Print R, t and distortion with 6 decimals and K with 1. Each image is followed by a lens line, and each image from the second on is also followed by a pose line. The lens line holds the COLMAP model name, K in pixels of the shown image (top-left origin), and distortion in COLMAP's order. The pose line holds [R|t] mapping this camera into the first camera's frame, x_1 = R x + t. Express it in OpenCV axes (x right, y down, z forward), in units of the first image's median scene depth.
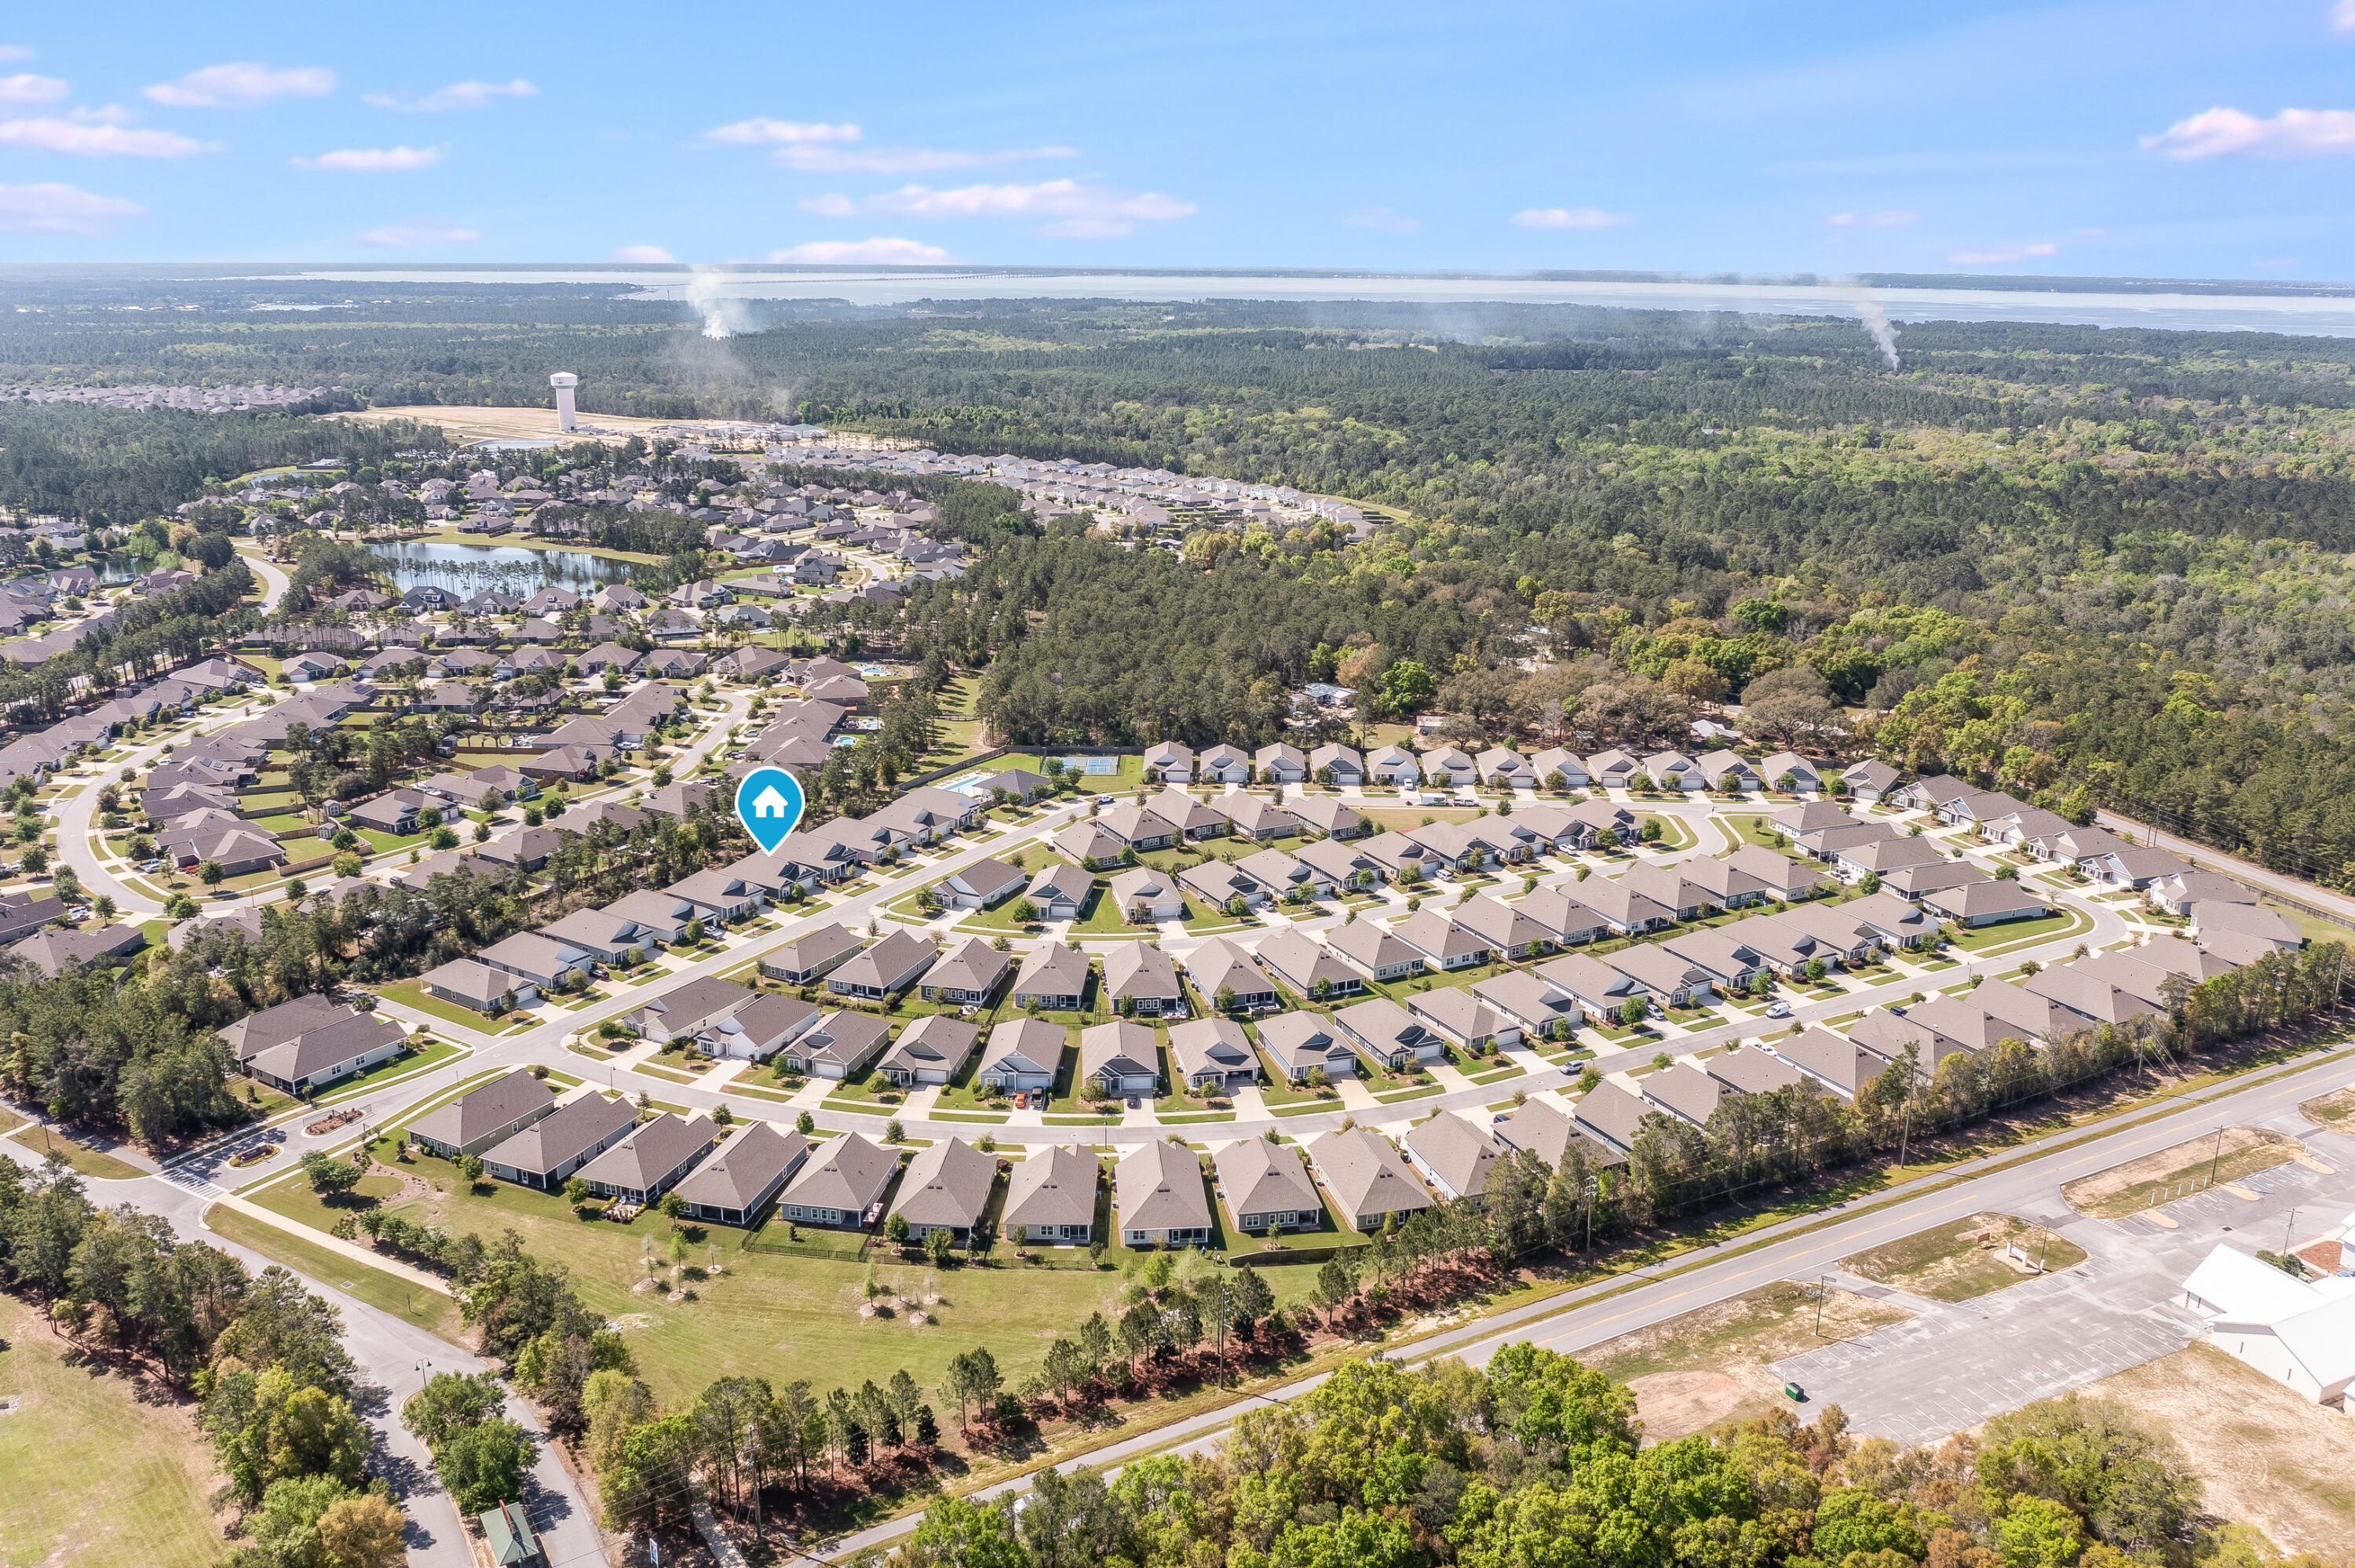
lens RADIAL K [[1850.7, 0, 1180.8], [0, 1850.7, 783.3], [0, 0, 1]] dist [-0.007901, -0.019241]
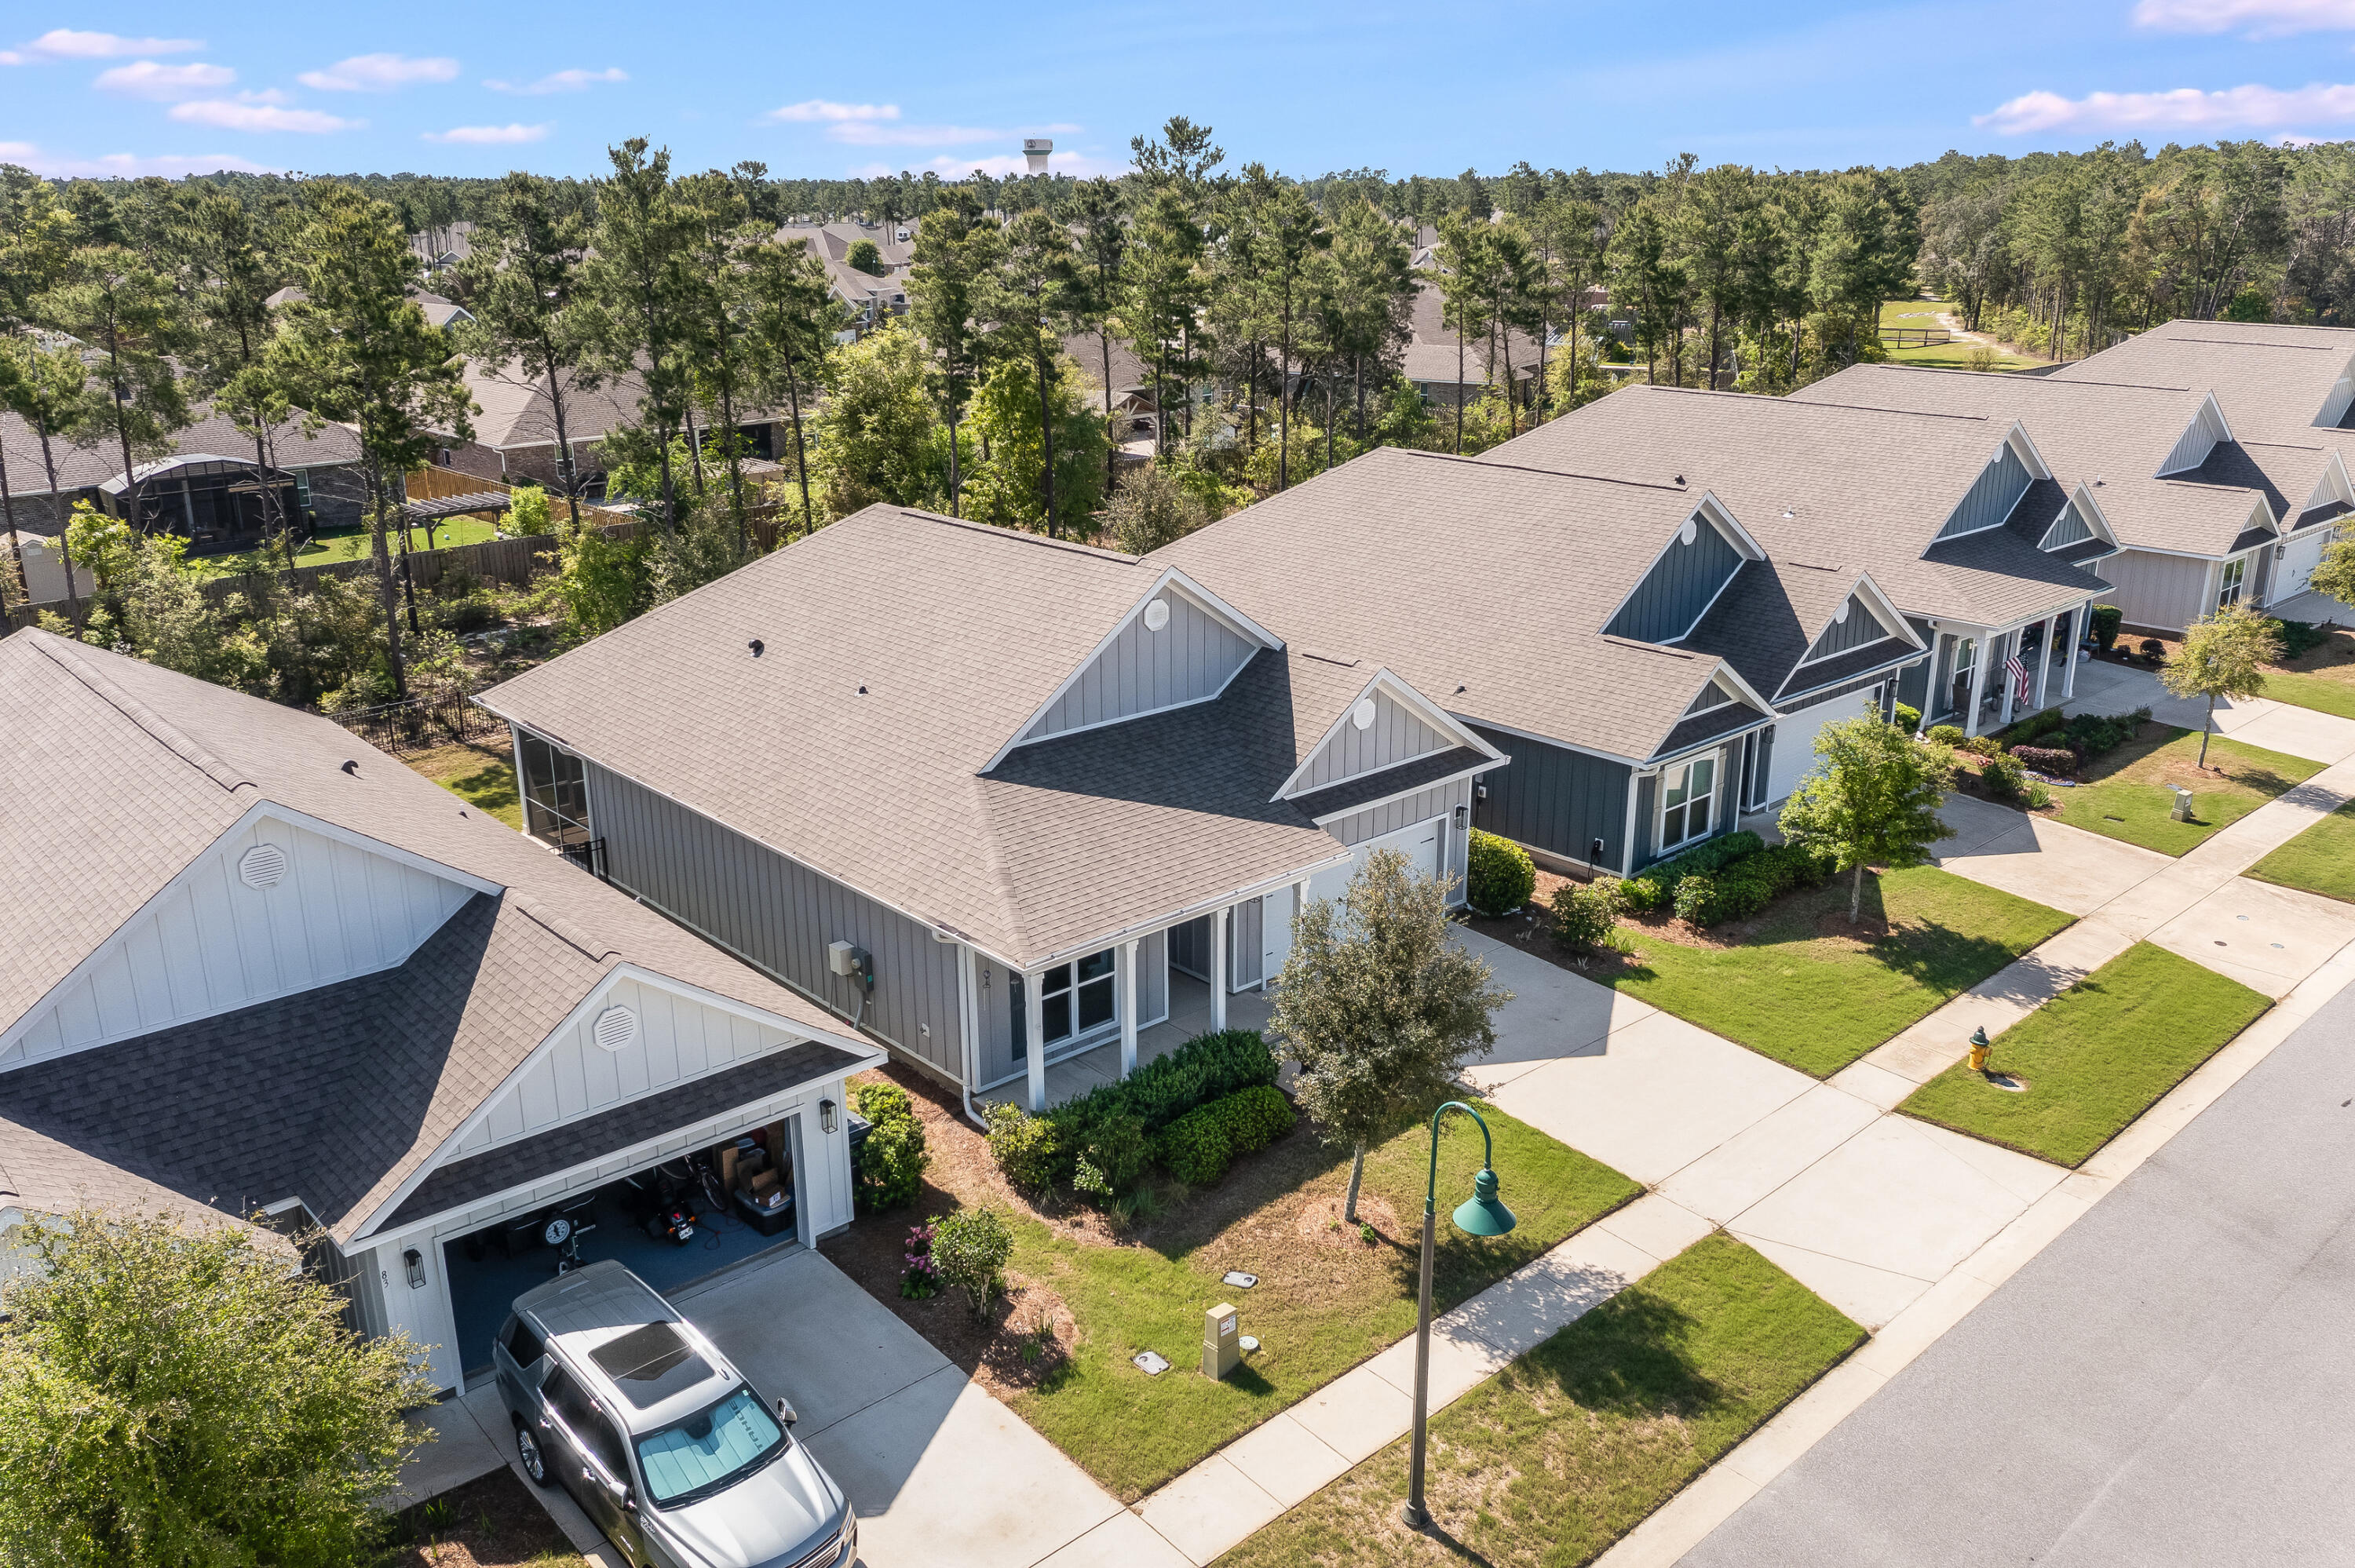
lens RADIAL K [[1850.7, 0, 1187.6], [0, 1850.7, 778.3], [0, 0, 1]] dist [-0.007901, -0.019241]
pose [[0.965937, 0.082911, -0.245137, -0.217698], [-0.074196, 0.996246, 0.044594, 0.055739], [0.247914, -0.024887, 0.968462, 0.911530]]
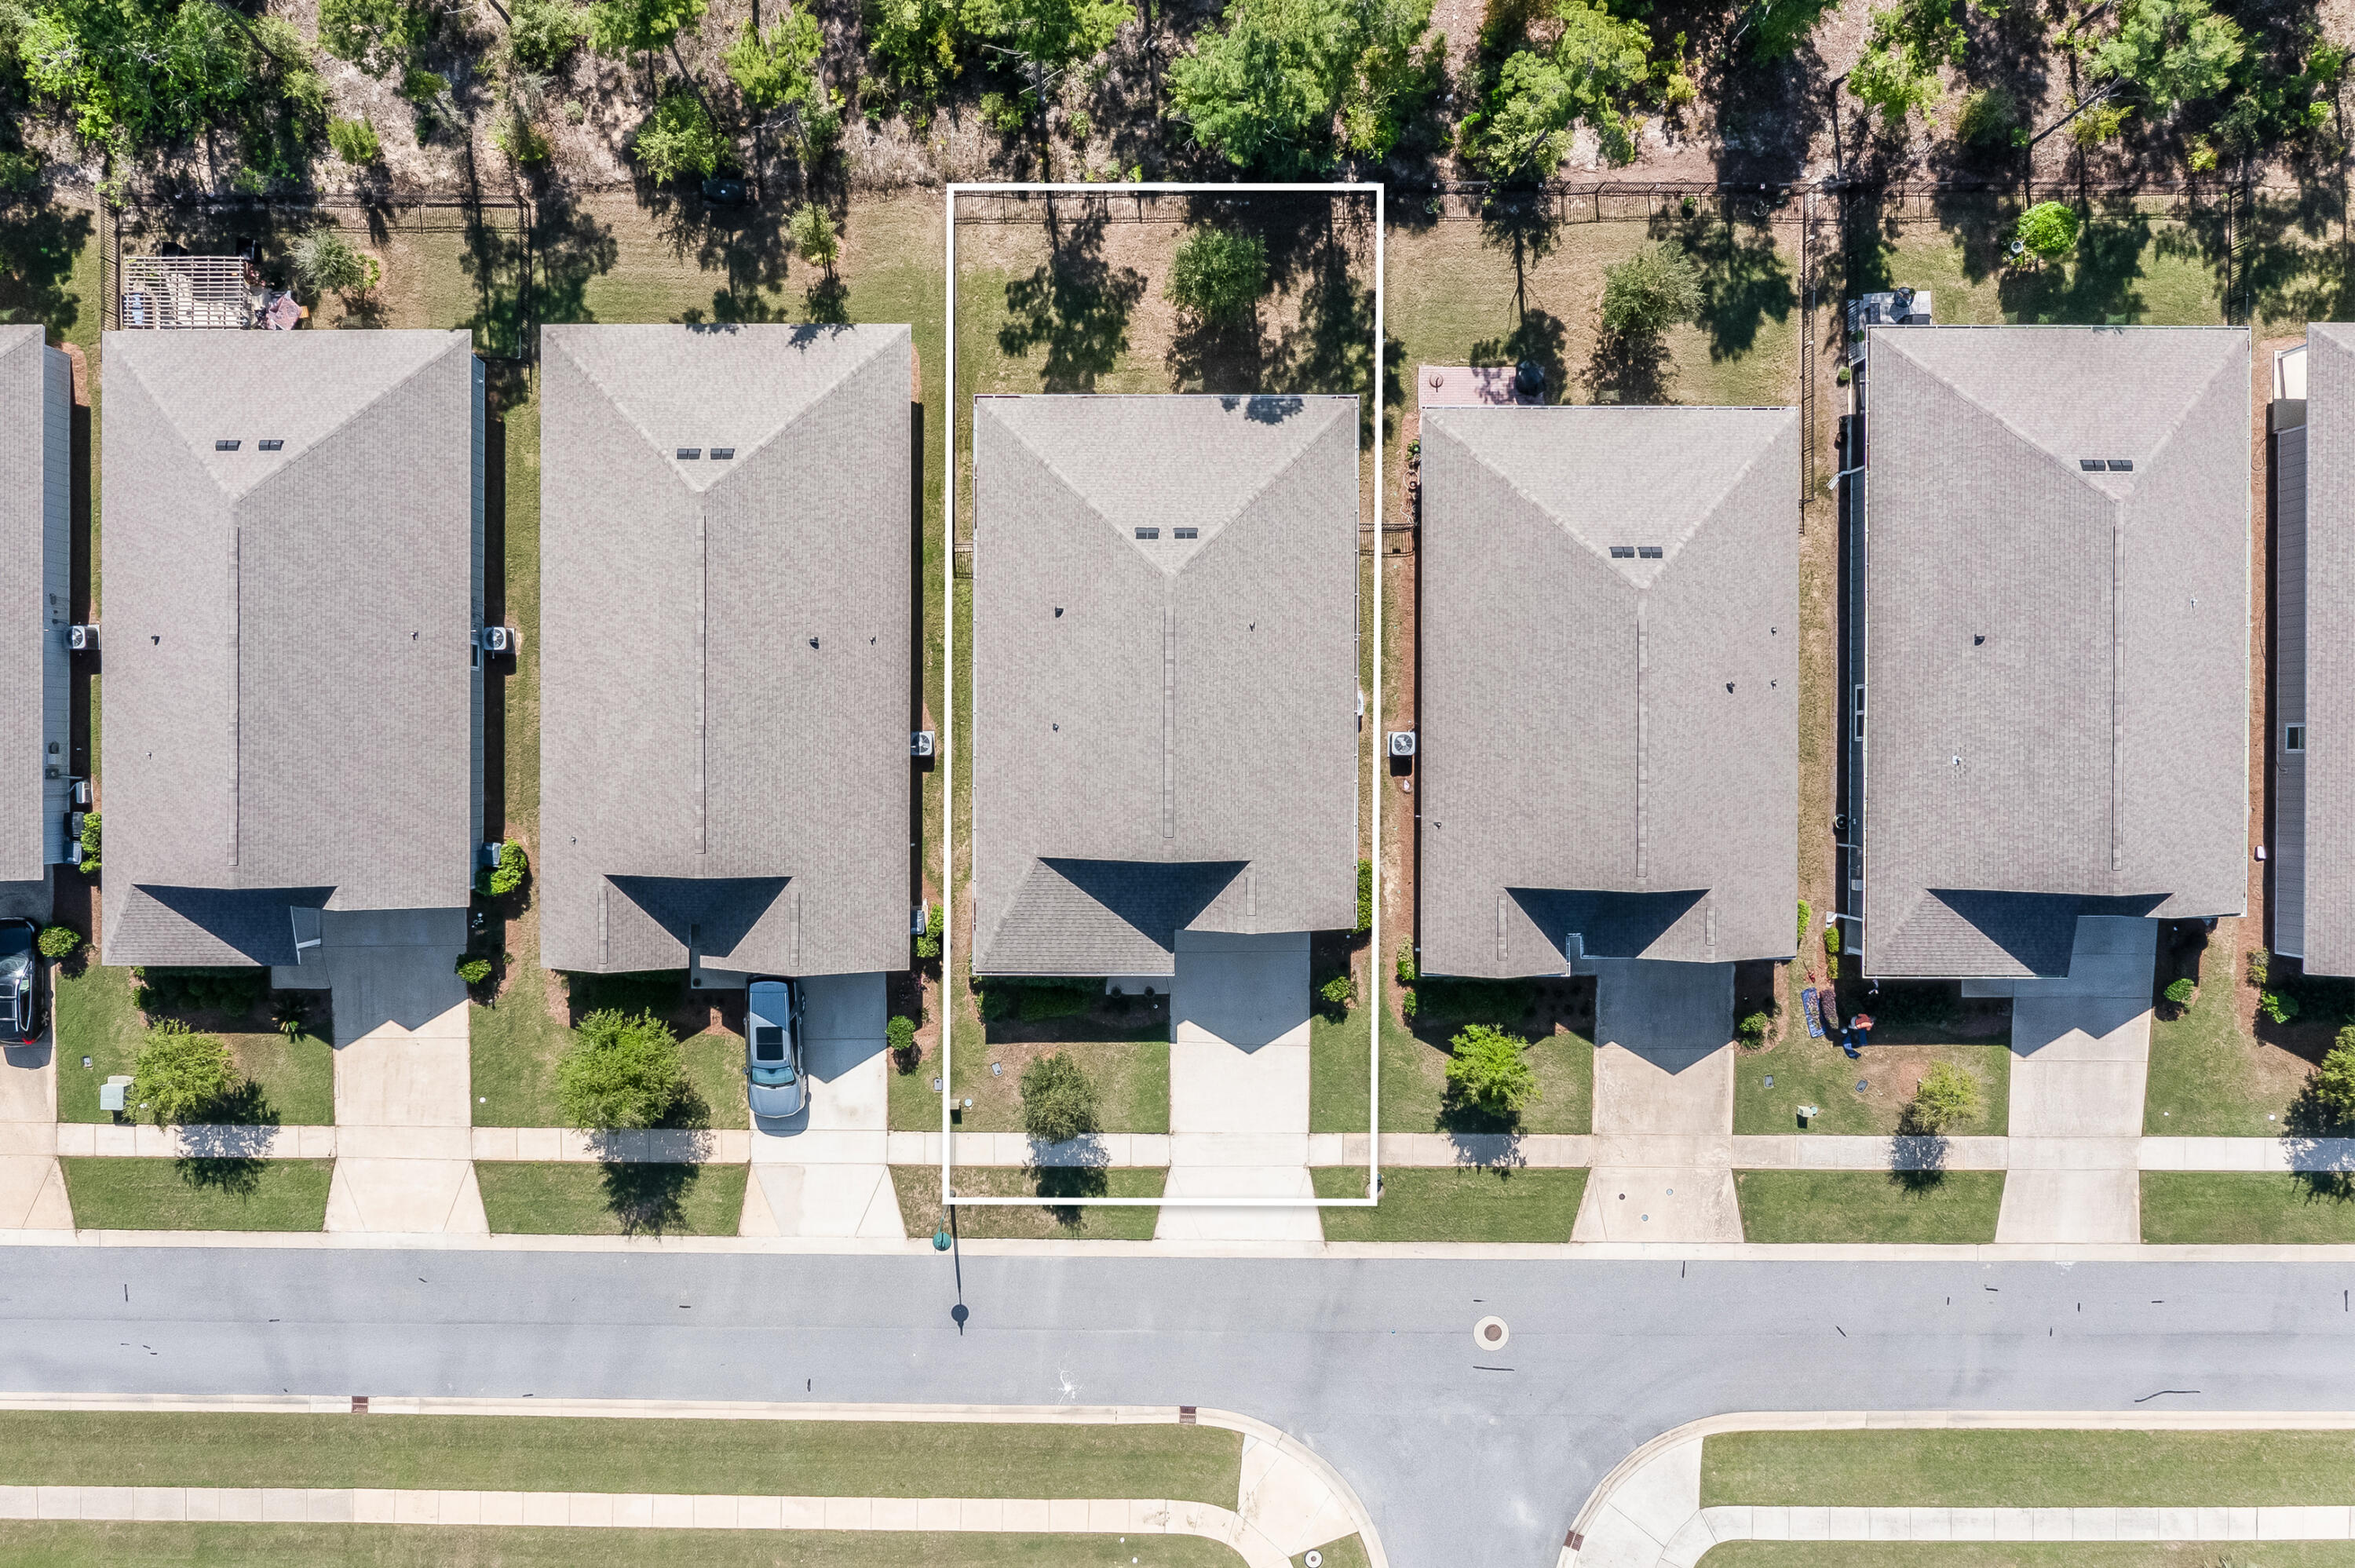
lens RADIAL K [[1850.7, 0, 1165.1], [0, 1850.7, 775.1], [0, 0, 1]] dist [-0.007901, -0.019241]
pose [[0.536247, 0.844020, 0.008338, -0.246116], [-0.227842, 0.135233, 0.964261, -0.095504], [0.812728, -0.518982, 0.264822, 0.955467]]
